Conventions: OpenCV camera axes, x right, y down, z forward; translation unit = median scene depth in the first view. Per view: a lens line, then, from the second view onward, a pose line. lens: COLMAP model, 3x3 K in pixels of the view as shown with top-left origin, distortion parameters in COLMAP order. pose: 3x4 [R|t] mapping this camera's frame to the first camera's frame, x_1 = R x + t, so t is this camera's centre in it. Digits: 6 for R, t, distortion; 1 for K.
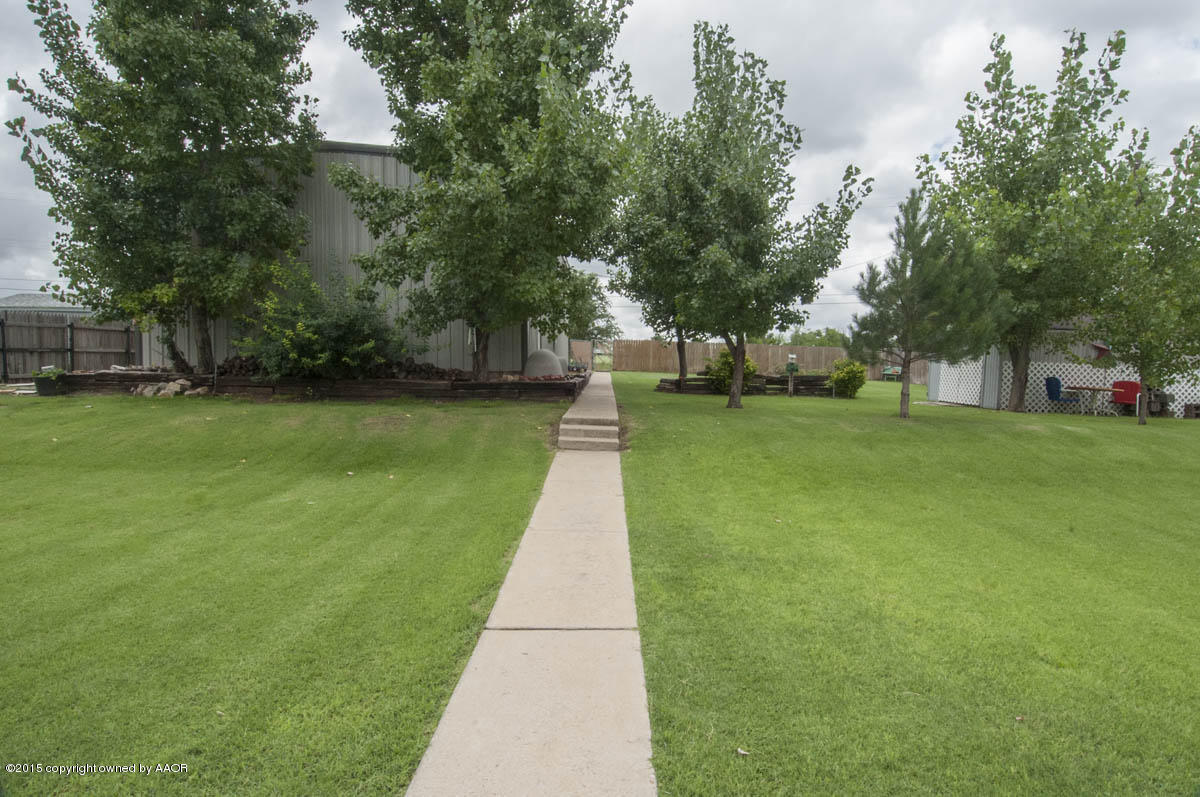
lens RADIAL K [[625.2, 0, 604.6], [0, 625.2, 385.8], [0, 0, 1]] dist [0.043710, -0.049051]
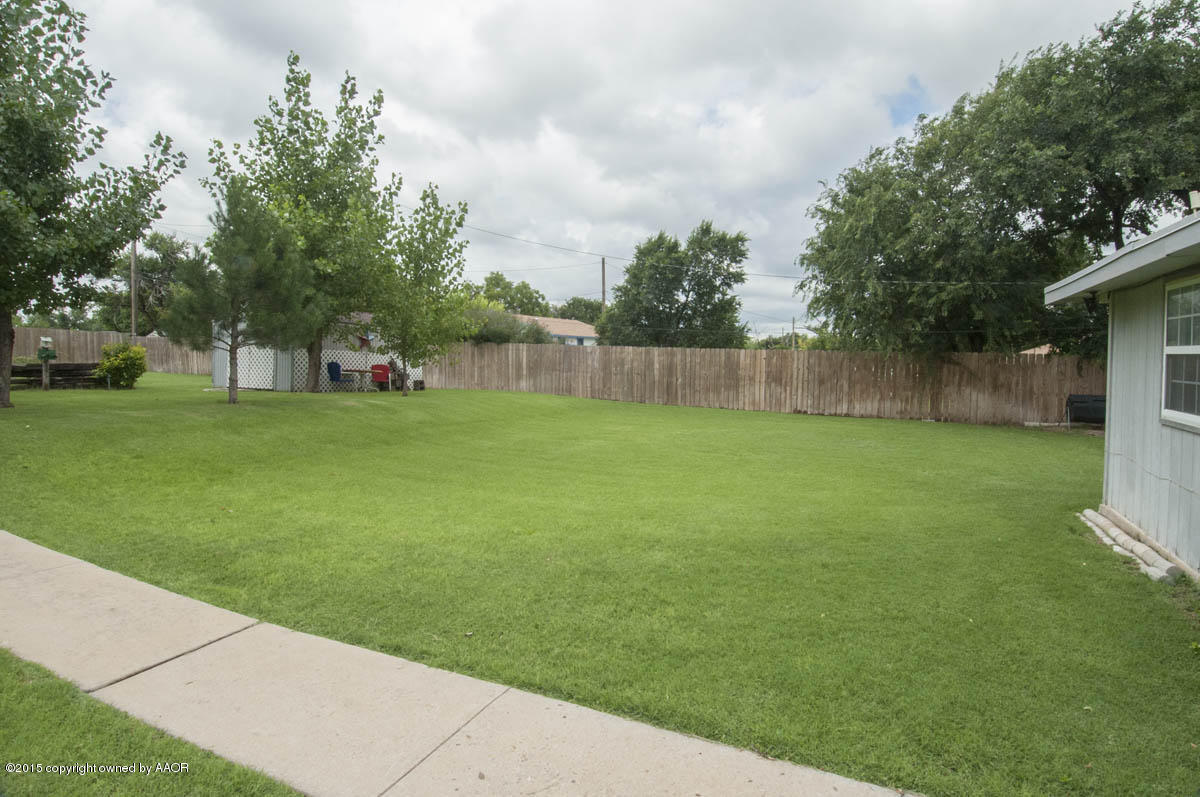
lens RADIAL K [[631.1, 0, 604.4], [0, 631.1, 379.7], [0, 0, 1]] dist [0.049533, -0.053692]
pose [[0.424643, -0.035955, 0.904646, -0.178126], [0.026242, 0.999280, 0.027399, 0.000276], [-0.904980, 0.012105, 0.425281, 0.029182]]
